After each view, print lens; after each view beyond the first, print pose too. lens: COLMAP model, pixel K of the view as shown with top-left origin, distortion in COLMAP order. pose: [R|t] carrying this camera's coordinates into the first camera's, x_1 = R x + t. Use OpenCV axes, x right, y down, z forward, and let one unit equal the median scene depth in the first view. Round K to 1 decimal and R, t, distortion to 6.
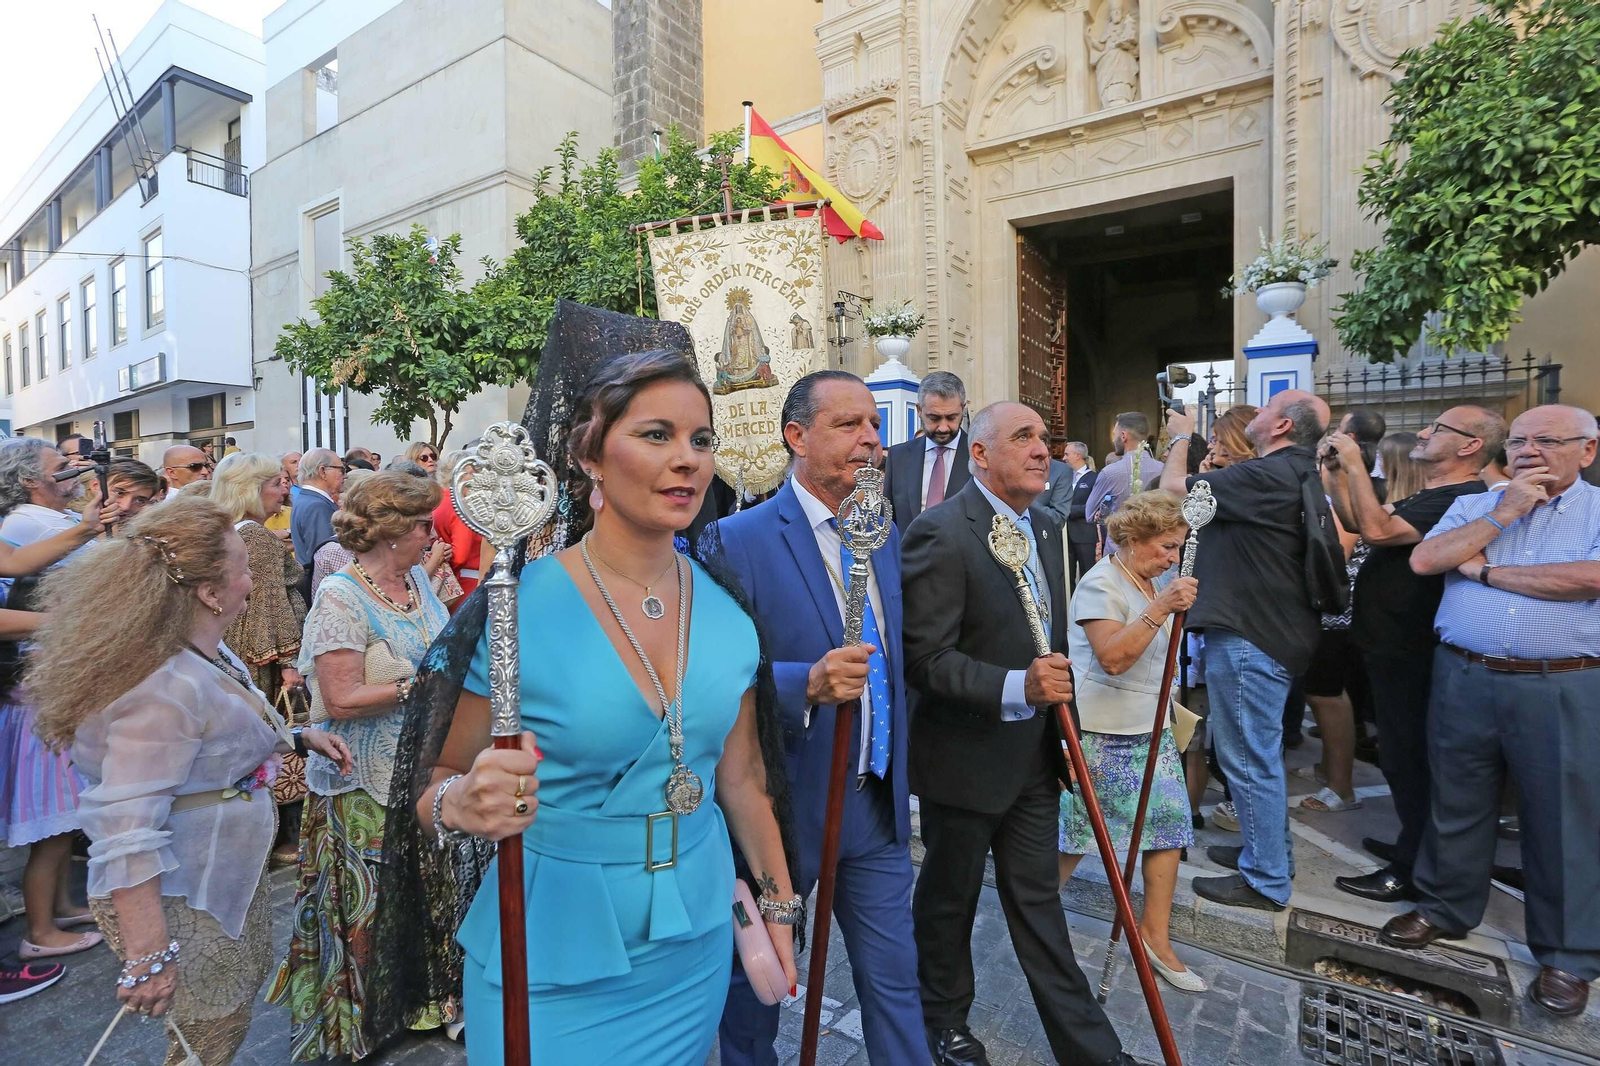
lens RADIAL K [[768.4, 0, 808.5], [0, 768.4, 531.4], [0, 0, 1]] dist [-0.071247, 0.027242]
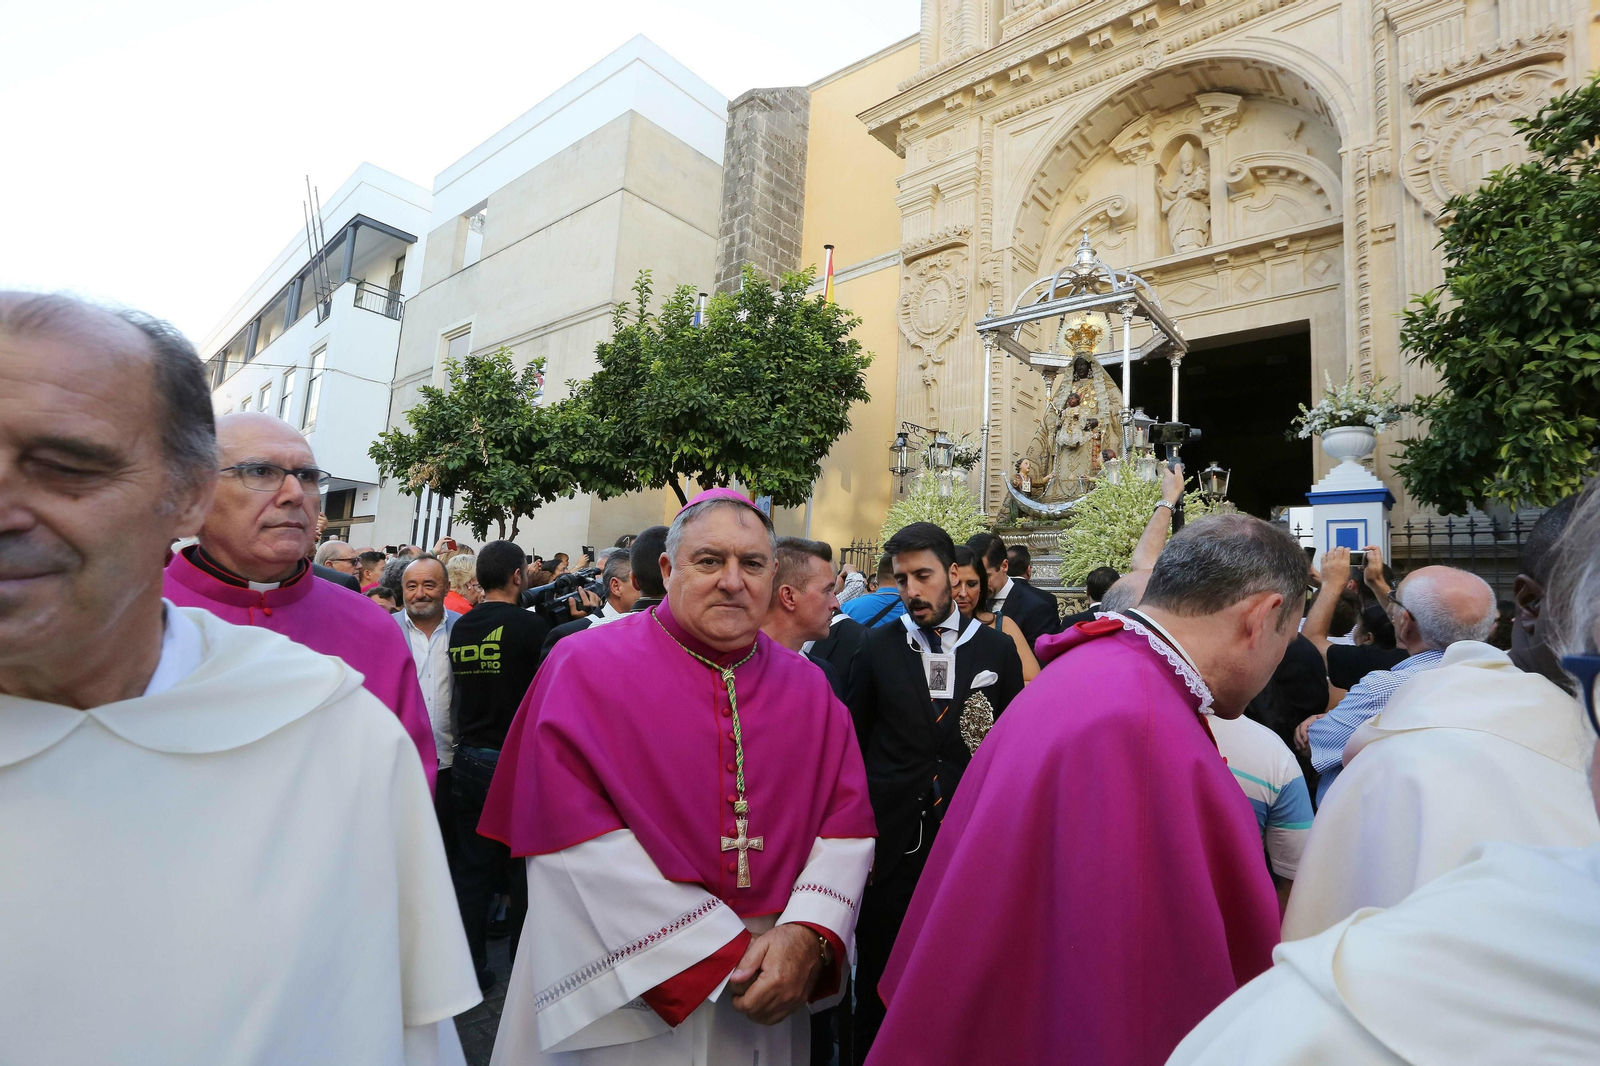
lens RADIAL K [[772.6, 0, 808.2], [0, 772.6, 528.9], [0, 0, 1]] dist [-0.075838, 0.028649]
pose [[0.988900, 0.052861, -0.138865, 0.072768], [-0.074784, 0.984645, -0.157738, -0.004933], [0.128394, 0.166372, 0.977668, 0.008321]]
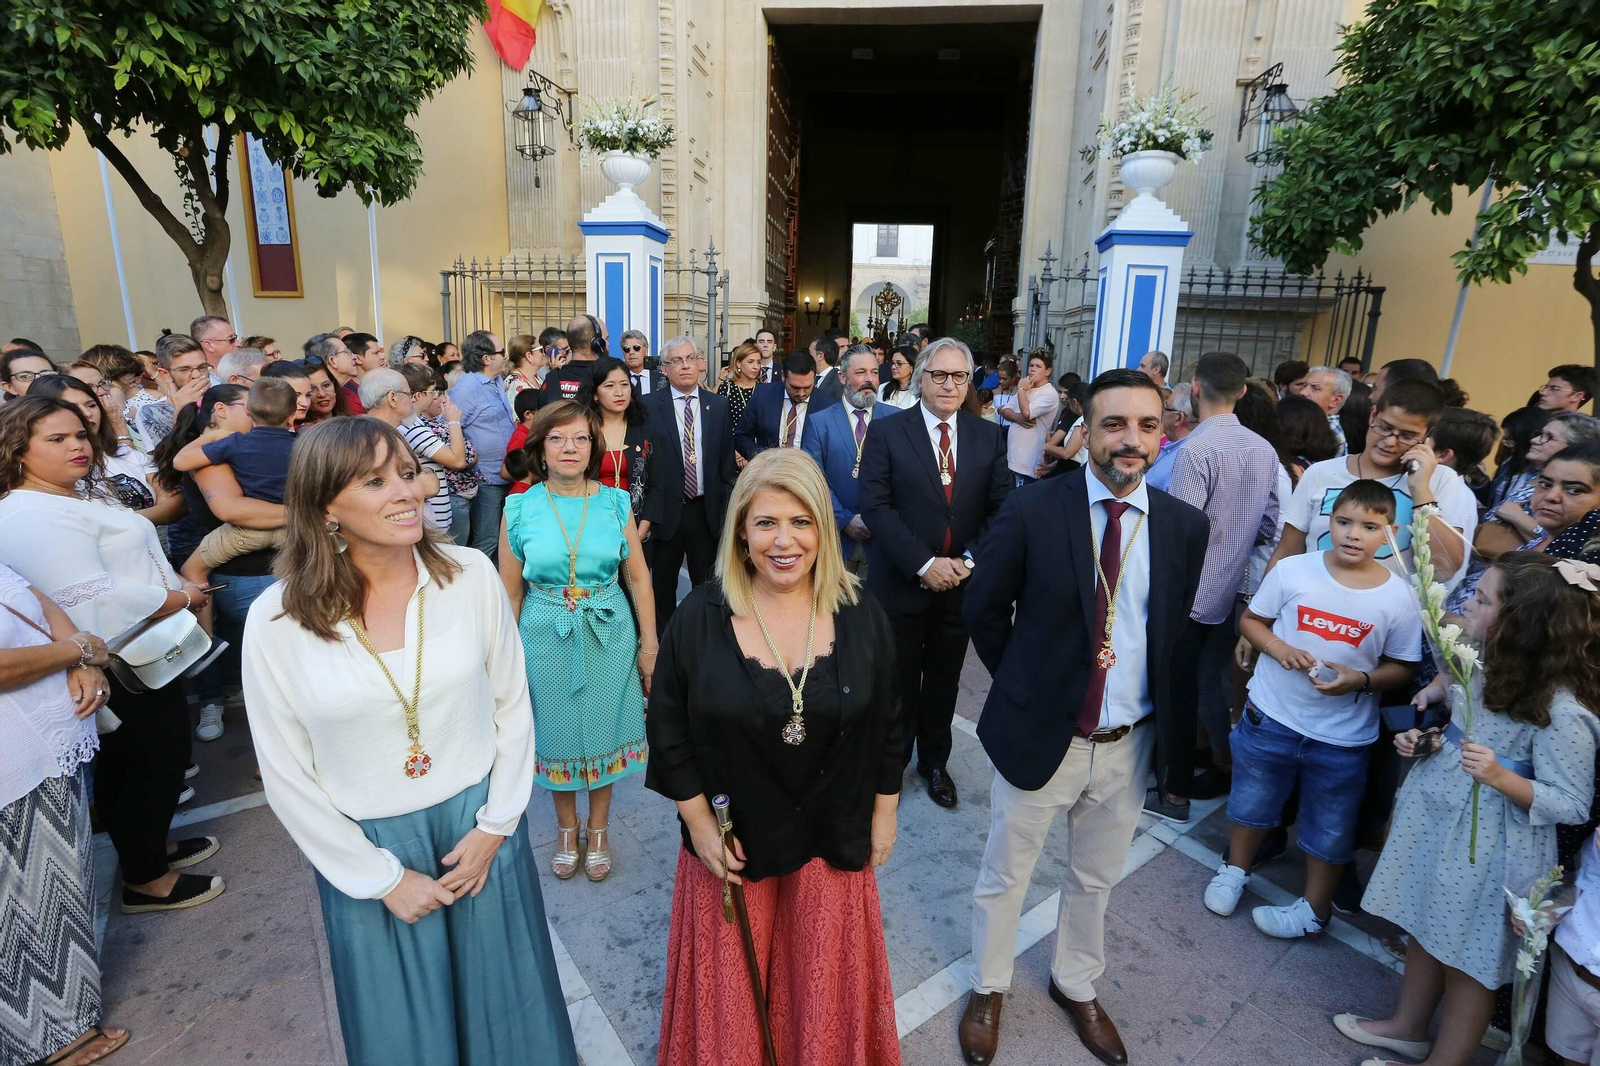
lens RADIAL K [[766.2, 0, 809.3], [0, 766.2, 531.6], [0, 0, 1]] dist [-0.062842, 0.021990]
pose [[0.889585, -0.074761, 0.450611, -0.071663], [-0.014825, 0.981269, 0.192070, -0.058127], [-0.456530, -0.177543, 0.871814, 0.291018]]
